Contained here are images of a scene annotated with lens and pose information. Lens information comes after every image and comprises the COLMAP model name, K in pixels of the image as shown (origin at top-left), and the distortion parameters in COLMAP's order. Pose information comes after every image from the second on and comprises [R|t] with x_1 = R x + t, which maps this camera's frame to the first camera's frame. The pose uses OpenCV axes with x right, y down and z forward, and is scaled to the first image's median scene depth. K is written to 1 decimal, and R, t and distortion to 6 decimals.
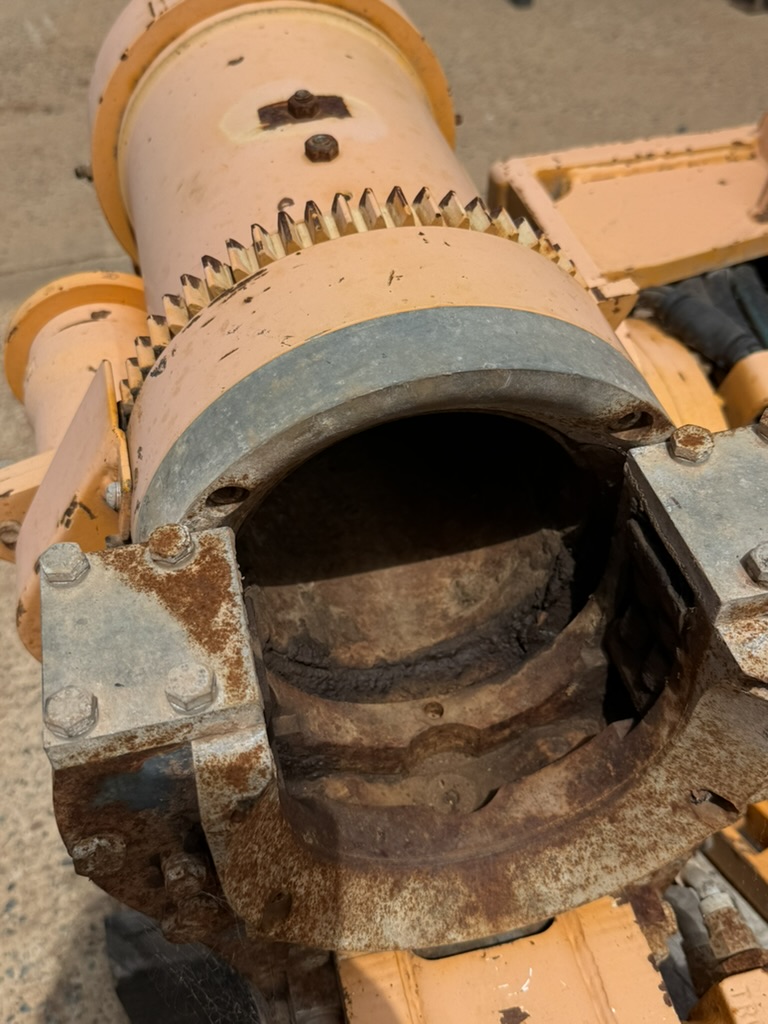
lens RADIAL K [[1055.5, 0, 385.4], [0, 1055.5, 514.4], [0, 0, 1]] dist [-0.001773, 0.000000]
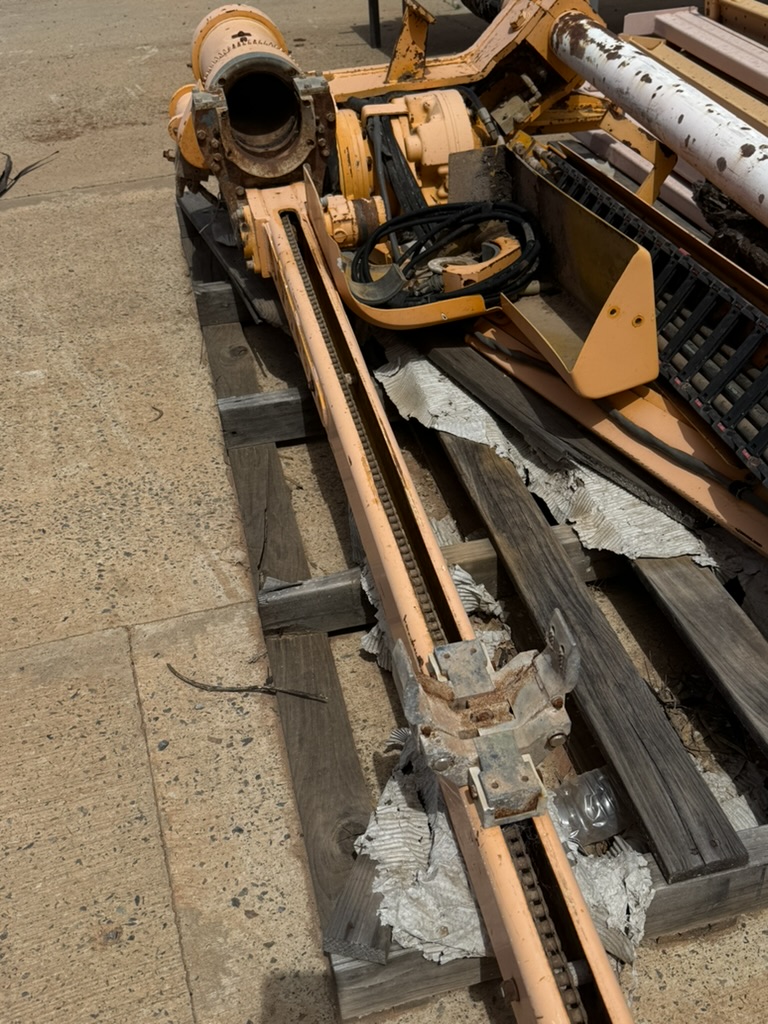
lens RADIAL K [[1055.5, 0, 380.7], [0, 1055.5, 512.6], [0, 0, 1]] dist [-0.001773, 0.000000]
pose [[0.999302, -0.016115, -0.033706, 0.578841], [0.012563, 0.994594, -0.103078, 1.927221], [0.035185, 0.102583, 0.994102, -2.970807]]
